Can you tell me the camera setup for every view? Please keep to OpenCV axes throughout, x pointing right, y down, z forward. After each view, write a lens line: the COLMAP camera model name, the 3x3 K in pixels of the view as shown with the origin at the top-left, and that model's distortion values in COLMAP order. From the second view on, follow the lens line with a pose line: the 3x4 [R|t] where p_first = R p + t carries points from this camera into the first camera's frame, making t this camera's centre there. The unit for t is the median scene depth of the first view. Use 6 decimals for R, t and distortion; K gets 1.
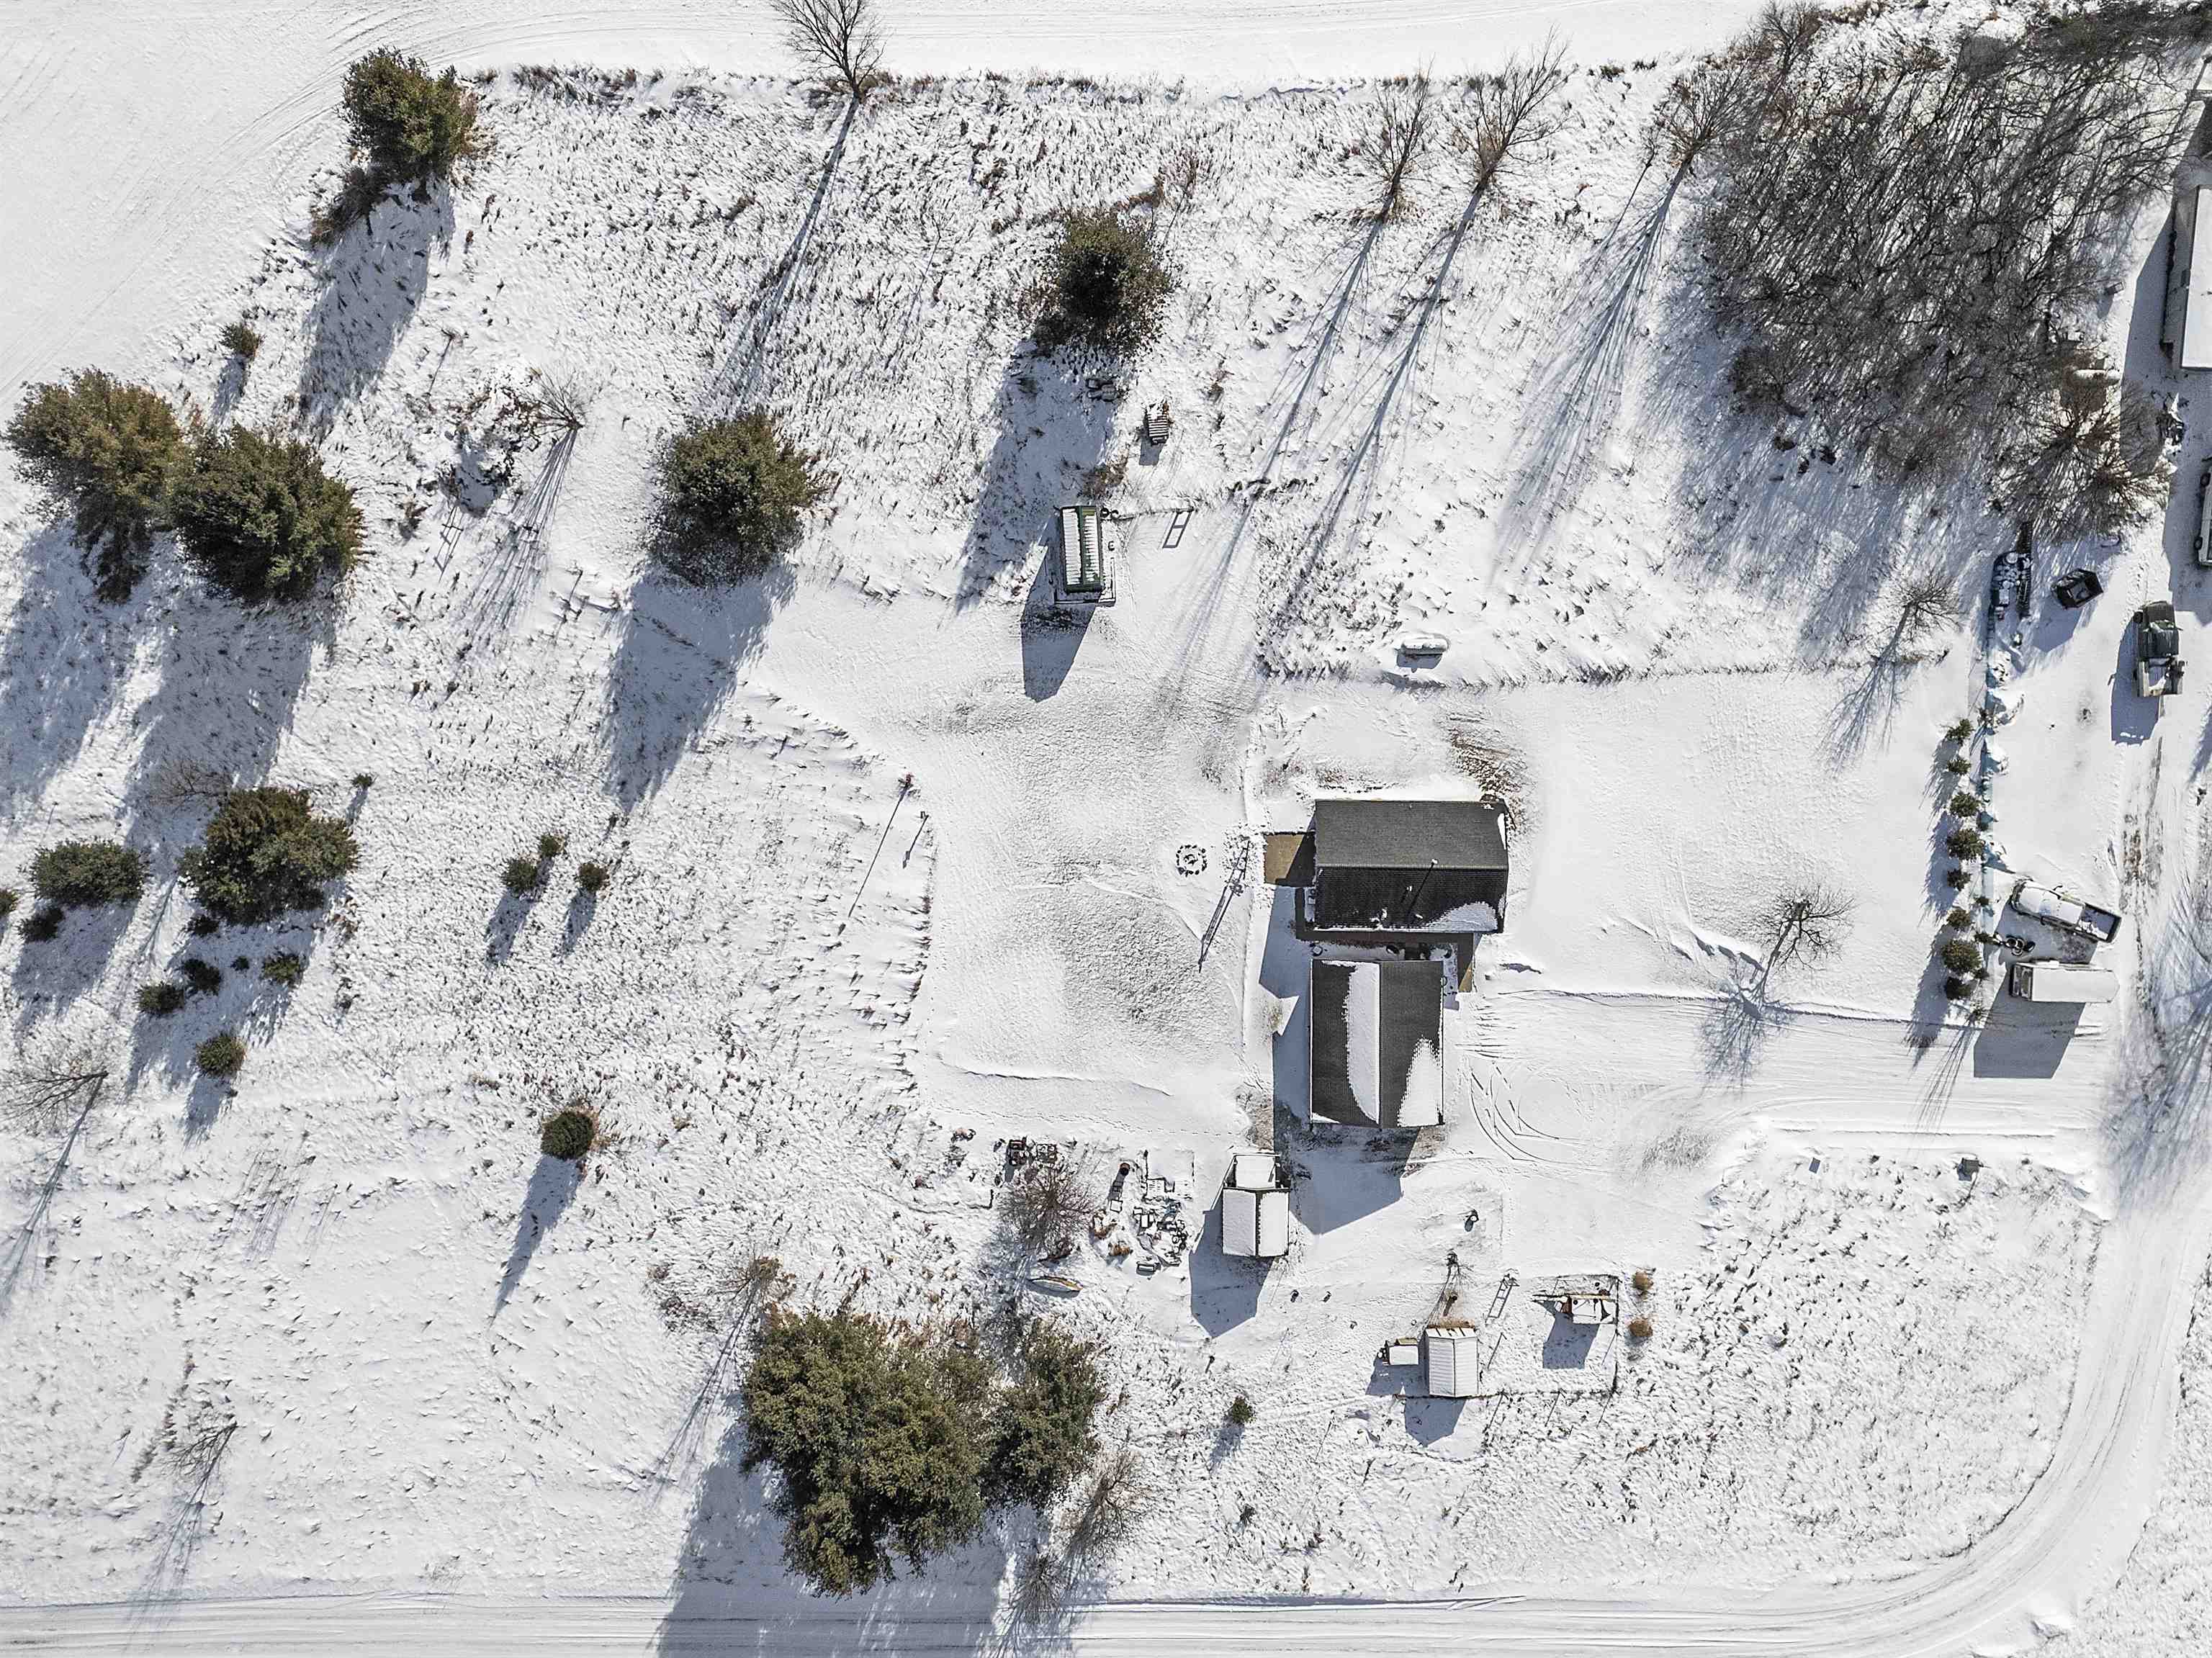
lens RADIAL K [[1573.7, 0, 1106.0], [0, 1573.7, 829.0], [0, 0, 1]] dist [0.176761, -0.406625]
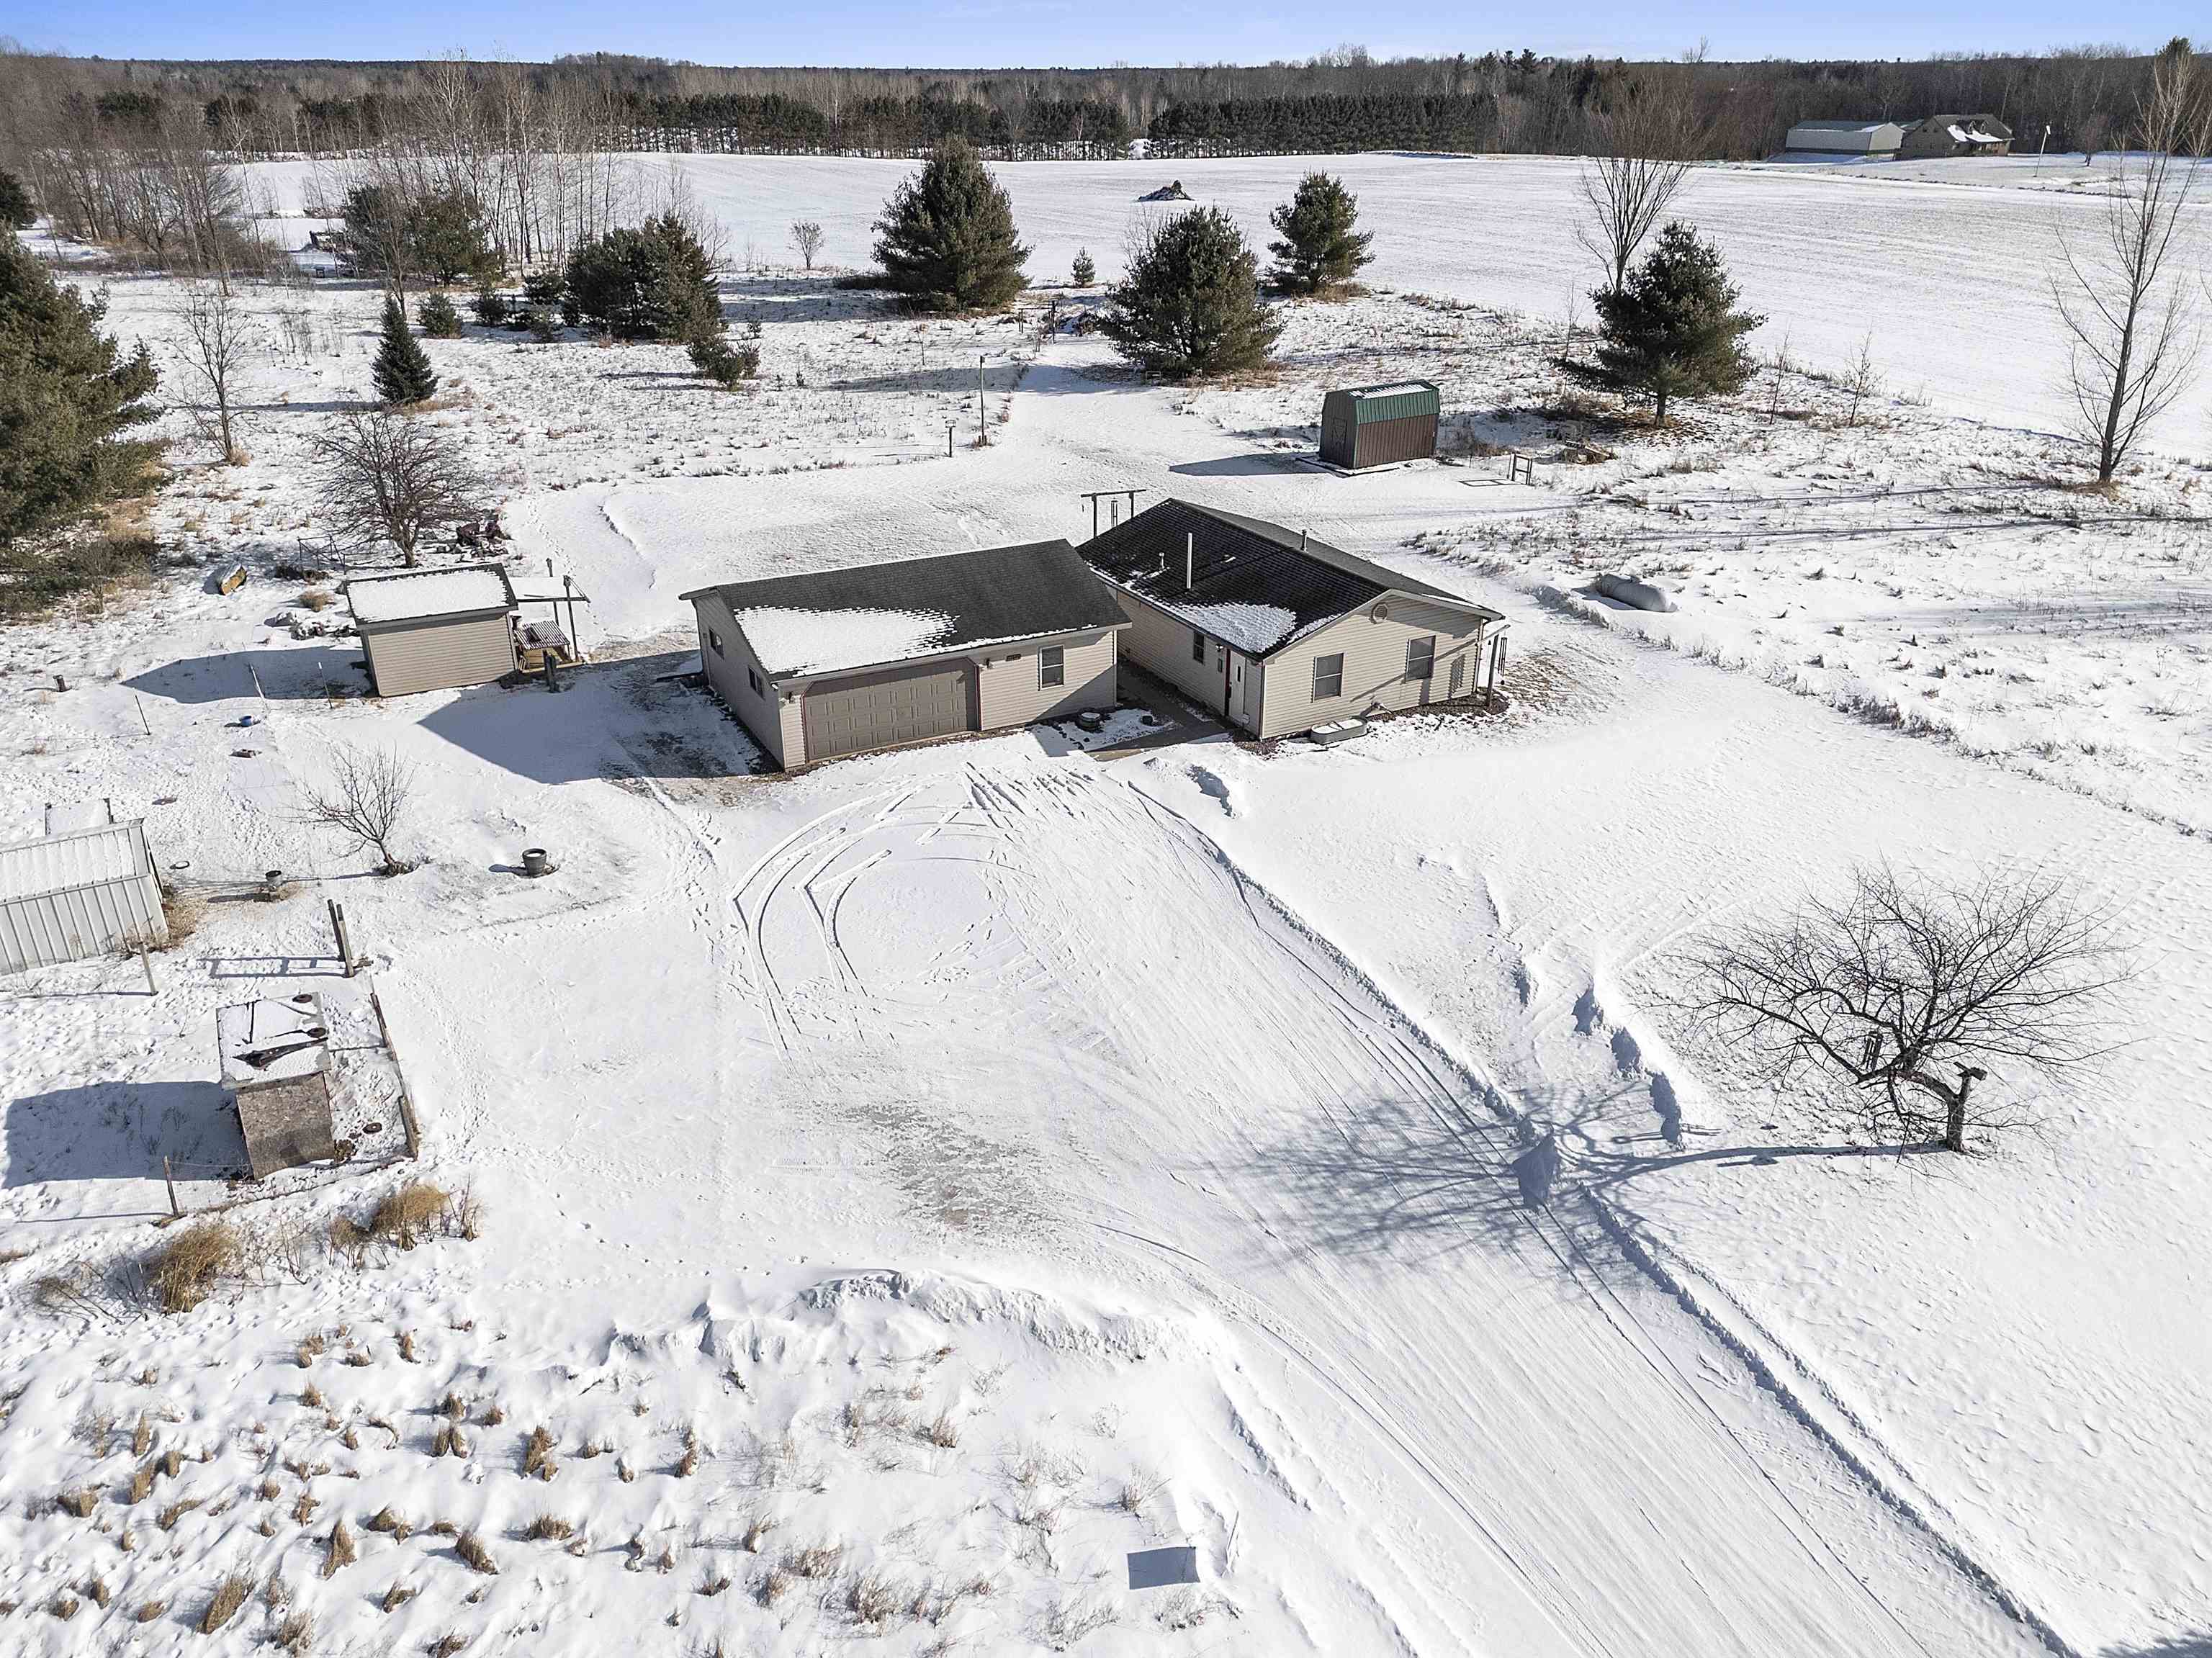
lens RADIAL K [[1600.4, 0, 1112.9], [0, 1600.4, 825.7], [0, 0, 1]] dist [0.091760, -0.078826]
pose [[0.485407, 0.383475, -0.785702, 0.564143], [-0.874120, 0.195237, -0.444743, 0.287737], [-0.017149, 0.902679, 0.429973, 0.836580]]
